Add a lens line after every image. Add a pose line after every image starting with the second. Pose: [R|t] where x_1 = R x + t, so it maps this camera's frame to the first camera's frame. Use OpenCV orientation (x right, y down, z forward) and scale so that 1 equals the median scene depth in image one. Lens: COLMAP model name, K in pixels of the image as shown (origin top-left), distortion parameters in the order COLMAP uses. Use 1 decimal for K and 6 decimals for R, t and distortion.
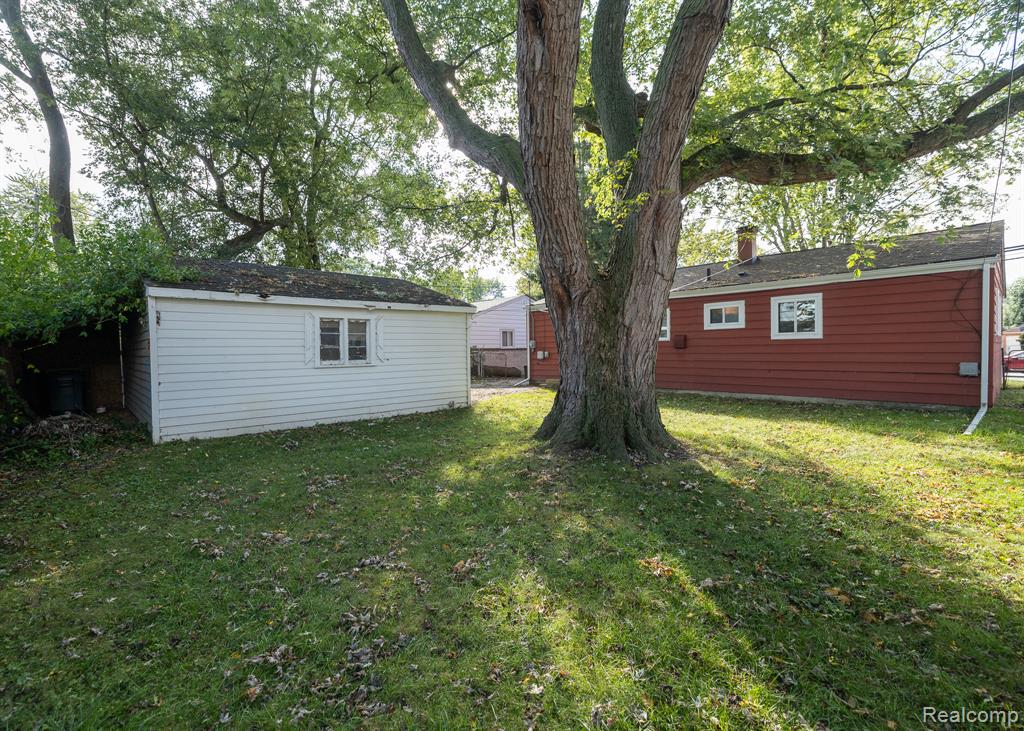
lens RADIAL K [[463.7, 0, 512.3], [0, 463.7, 357.7], [0, 0, 1]] dist [0.001379, 0.000832]
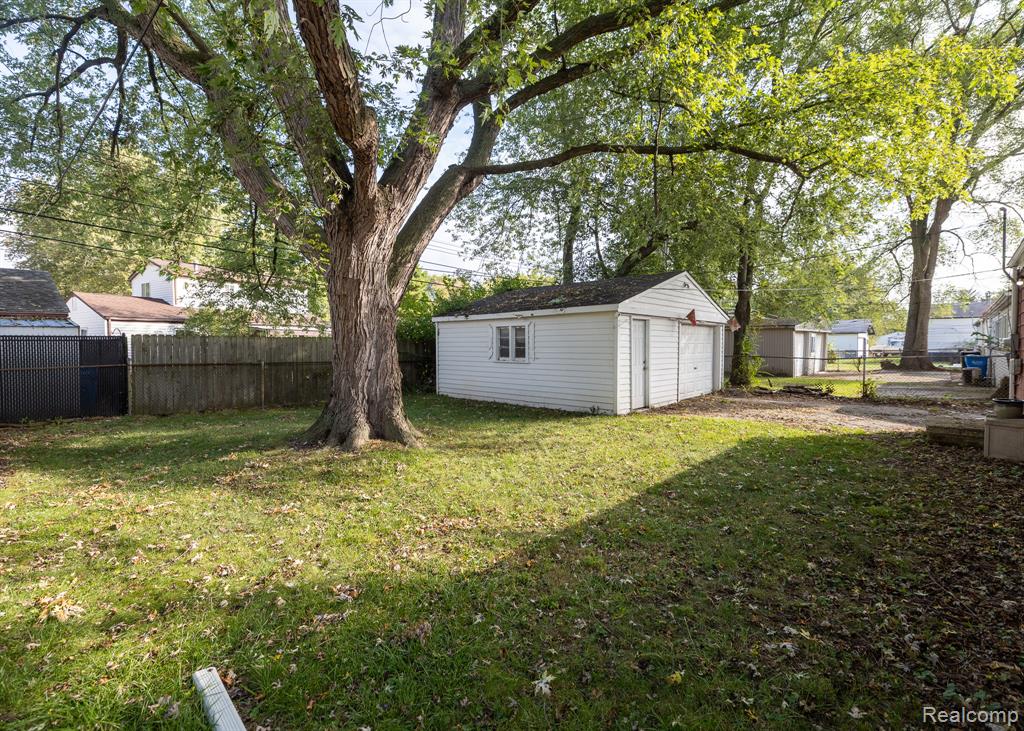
lens RADIAL K [[463.7, 0, 512.3], [0, 463.7, 357.7], [0, 0, 1]] dist [0.001379, 0.000832]
pose [[0.034536, 0.032310, -0.998881, 0.948241], [-0.026147, 0.999164, 0.031415, -0.036286], [0.999061, 0.025033, 0.035351, 0.955388]]
